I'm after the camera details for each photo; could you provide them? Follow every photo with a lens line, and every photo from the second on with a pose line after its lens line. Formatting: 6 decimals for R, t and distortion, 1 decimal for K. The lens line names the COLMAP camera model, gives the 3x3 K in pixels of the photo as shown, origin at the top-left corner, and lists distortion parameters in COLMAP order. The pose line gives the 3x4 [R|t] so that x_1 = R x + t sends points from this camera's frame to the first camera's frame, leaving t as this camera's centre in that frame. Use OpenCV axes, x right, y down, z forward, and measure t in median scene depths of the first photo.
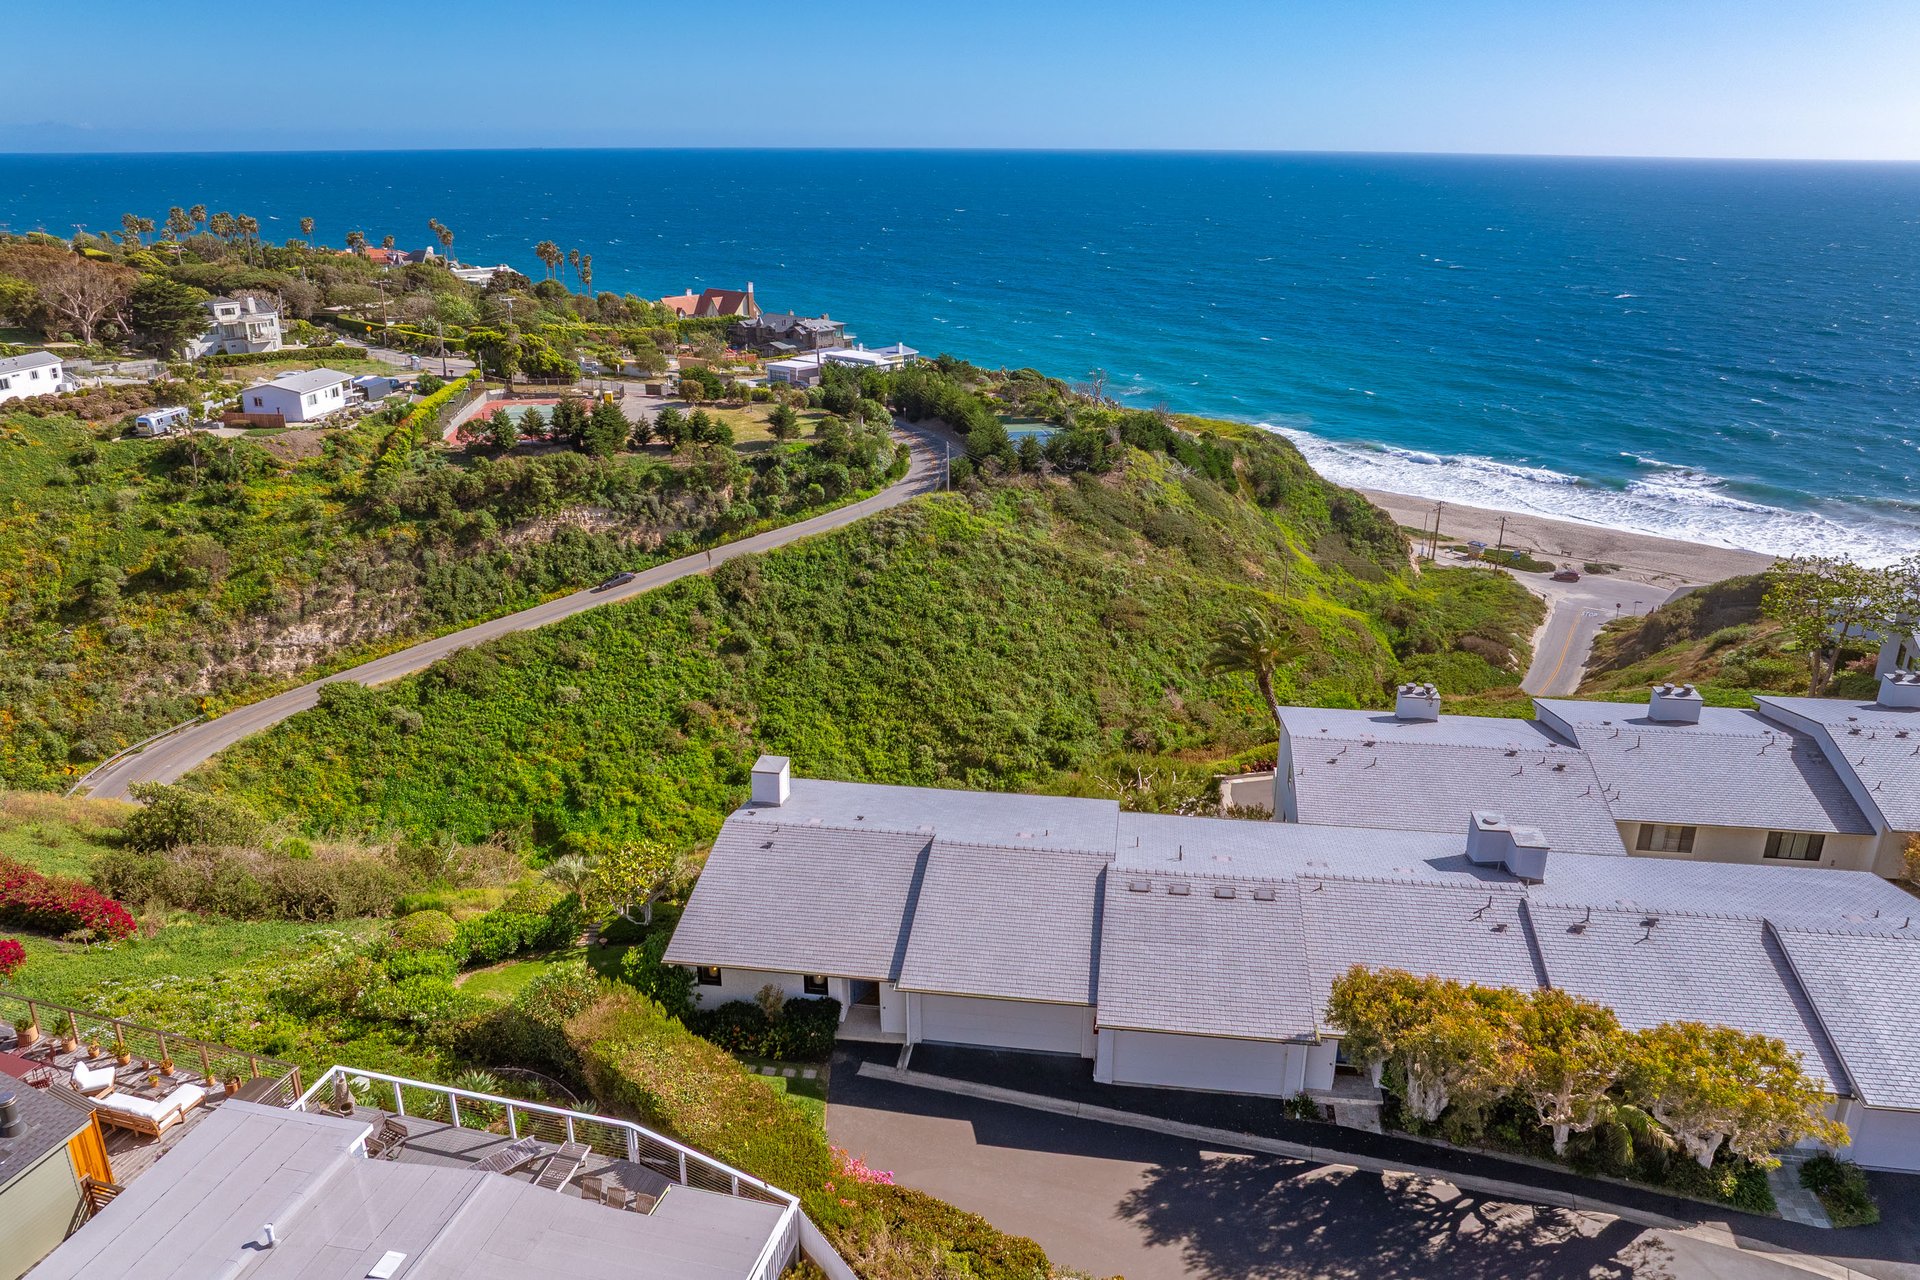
lens RADIAL K [[1339.9, 0, 960.0], [0, 1339.9, 640.0], [0, 0, 1]] dist [-0.036567, -0.007581]
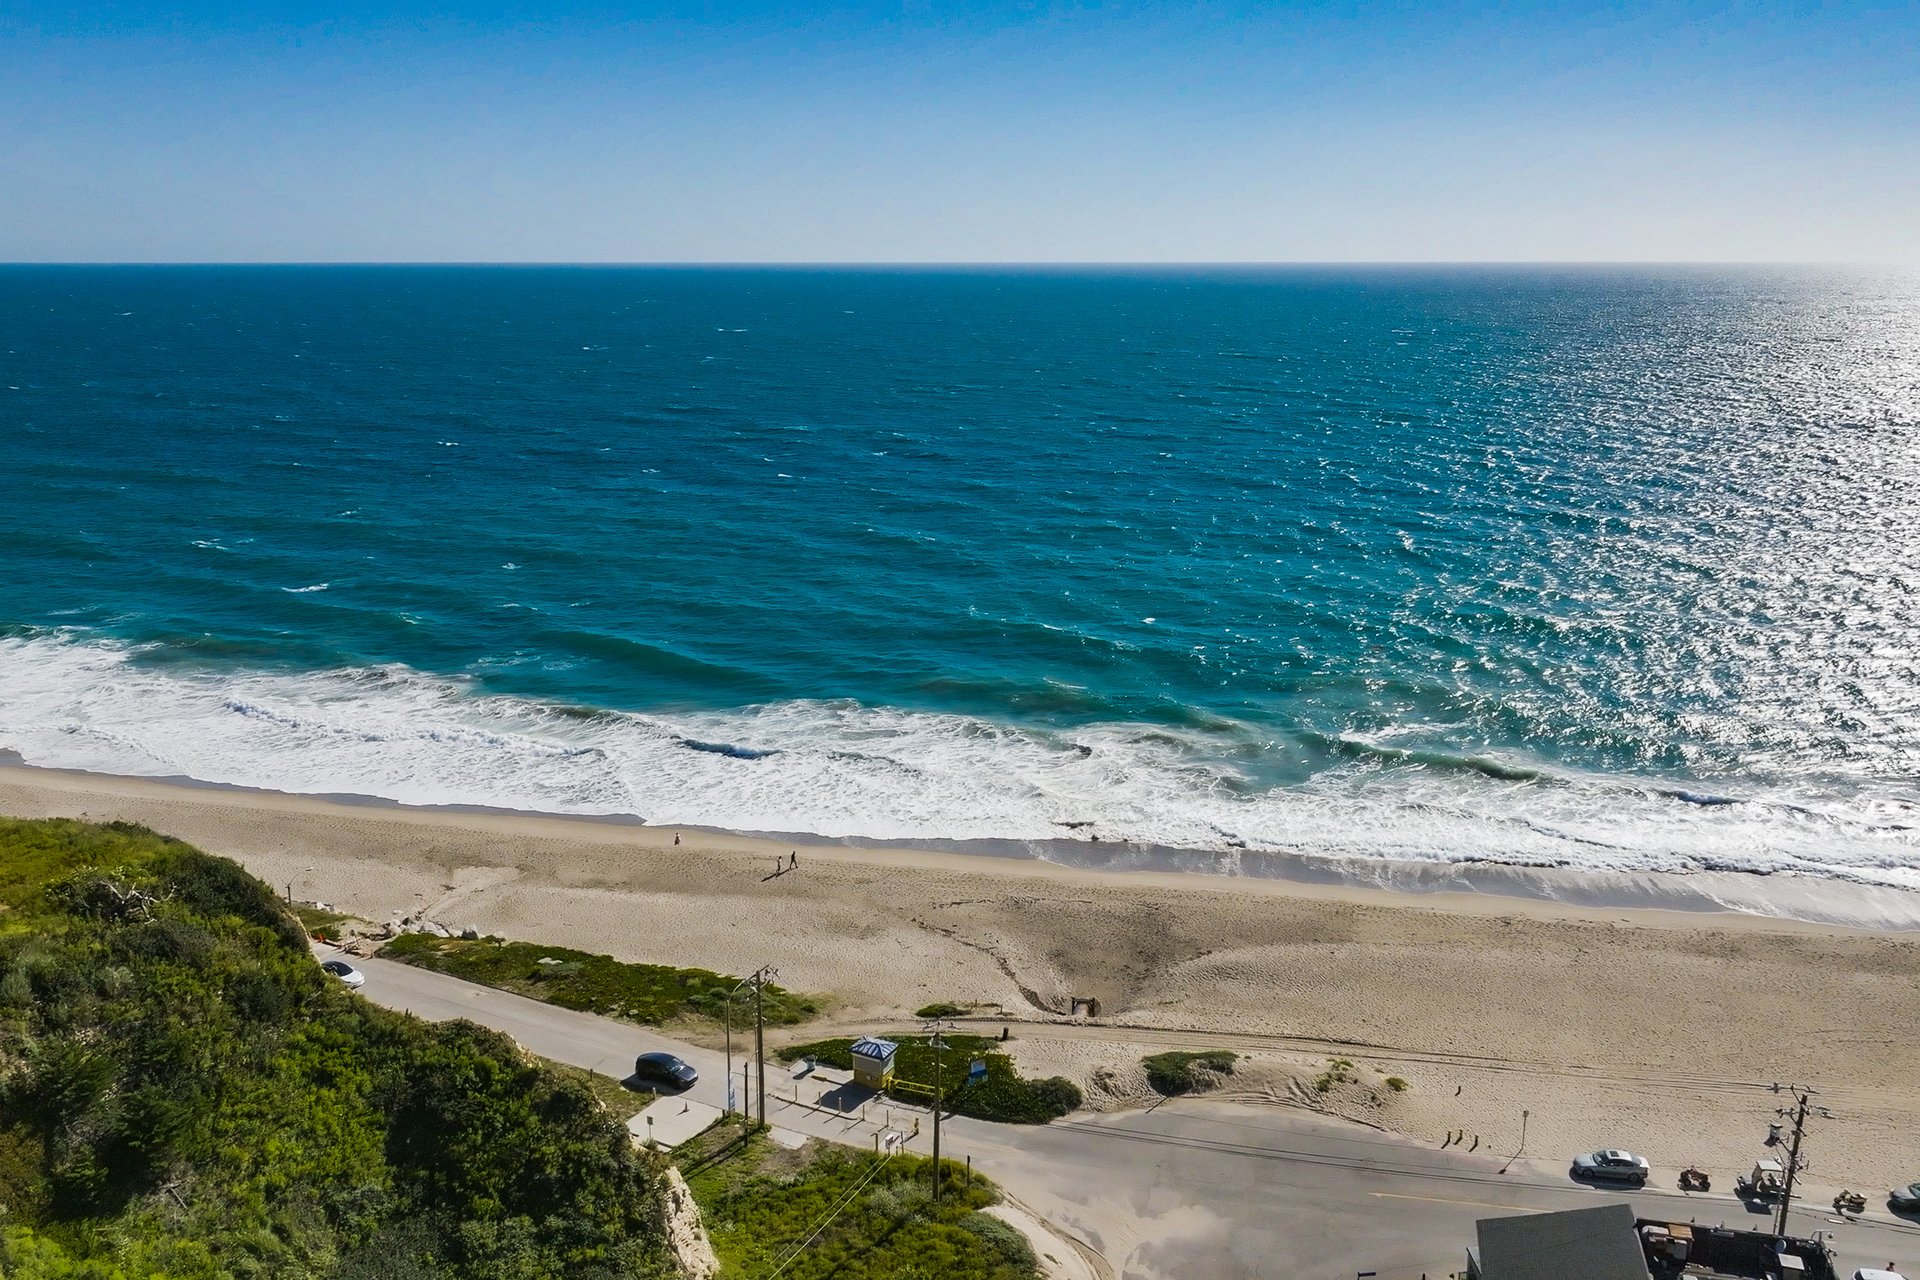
lens RADIAL K [[1576.8, 0, 965.6], [0, 1576.8, 636.9], [0, 0, 1]] dist [0.001033, -0.002329]
pose [[0.904899, -0.098769, 0.414008, 0.364202], [0.142002, 0.987028, -0.074902, -0.222898], [-0.401239, 0.126569, 0.907187, 0.872936]]
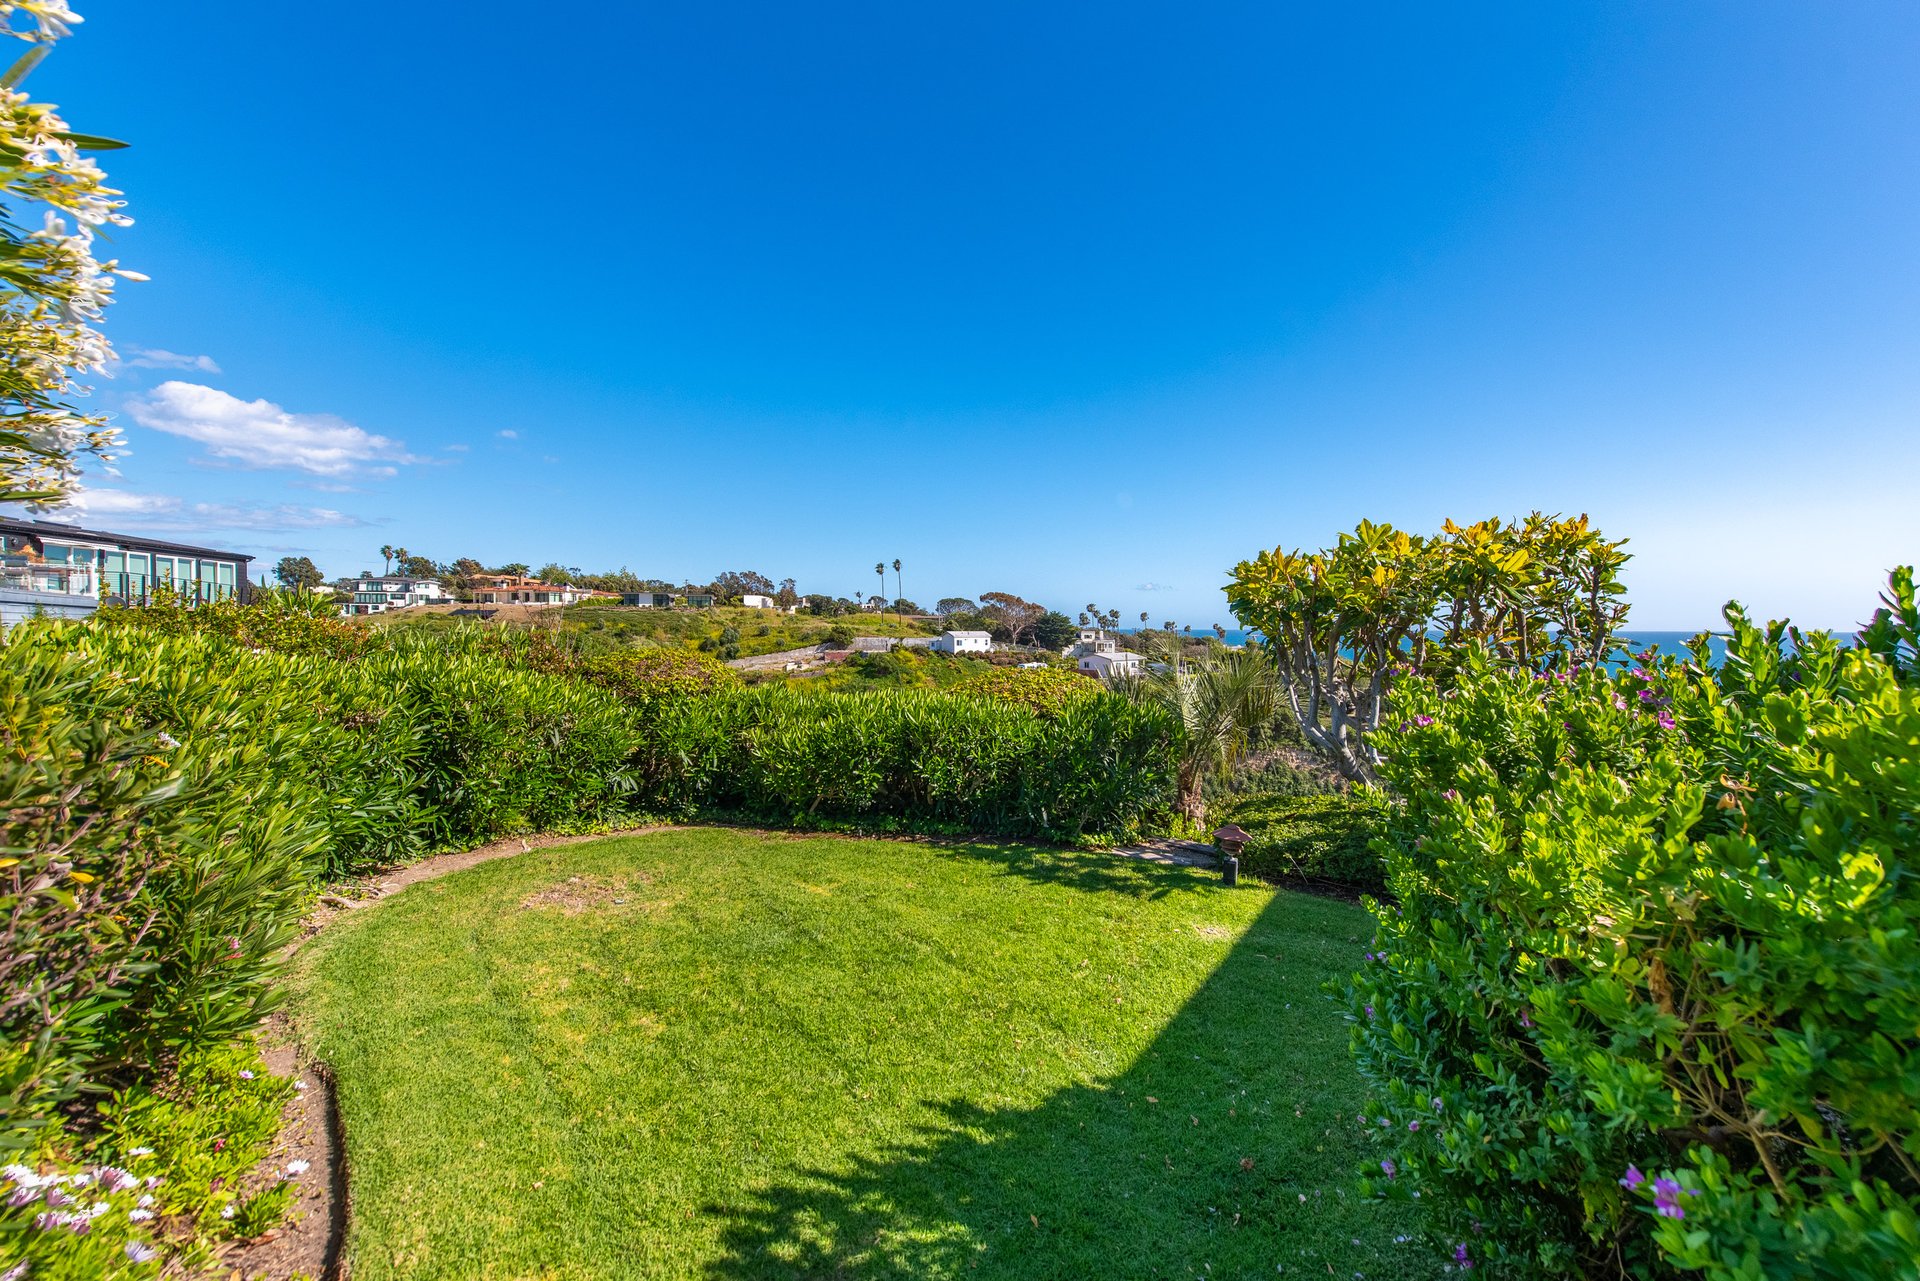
lens RADIAL K [[765.0, 0, 960.0], [0, 765.0, 640.5], [0, 0, 1]] dist [-0.000122, -0.000027]
pose [[0.772435, 0.014418, -0.634930, -0.058399], [-0.219215, 0.944352, -0.245244, 0.056991], [0.596062, 0.328621, 0.732611, 0.217897]]
